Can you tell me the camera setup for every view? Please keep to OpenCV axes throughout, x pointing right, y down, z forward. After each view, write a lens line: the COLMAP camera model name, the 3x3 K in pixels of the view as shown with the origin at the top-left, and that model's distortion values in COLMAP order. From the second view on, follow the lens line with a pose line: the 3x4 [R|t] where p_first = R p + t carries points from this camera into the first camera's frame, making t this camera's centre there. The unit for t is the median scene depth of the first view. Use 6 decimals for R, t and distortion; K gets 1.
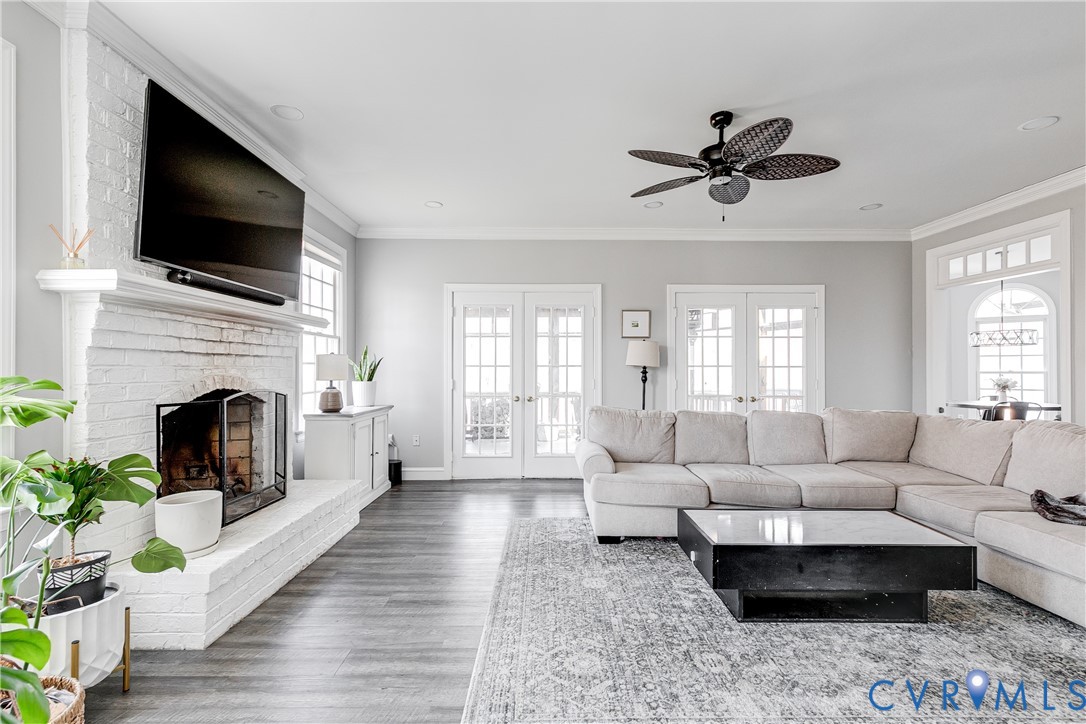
lens RADIAL K [[496.2, 0, 551.3], [0, 496.2, 362.6], [0, 0, 1]] dist [0.008382, -0.001561]
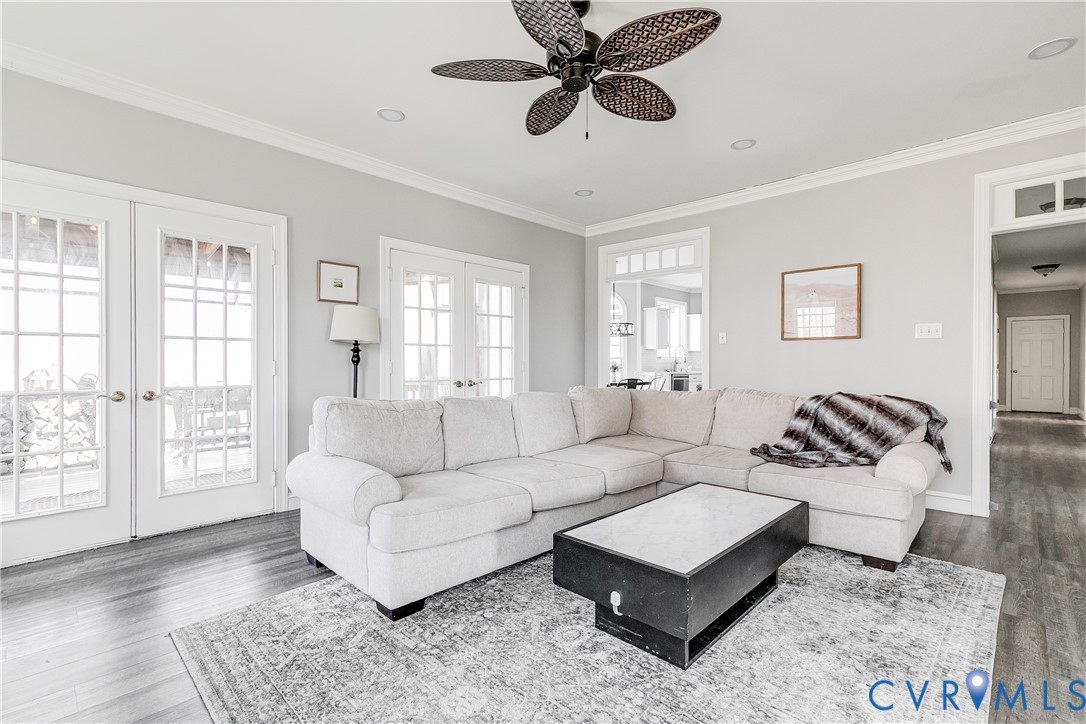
lens RADIAL K [[496.2, 0, 550.0], [0, 496.2, 363.0], [0, 0, 1]] dist [0.008382, -0.001561]
pose [[0.696993, -0.002056, 0.717075, -0.189688], [-0.008407, 0.999904, 0.011038, 0.038615], [-0.717029, -0.013722, 0.696909, 0.411345]]
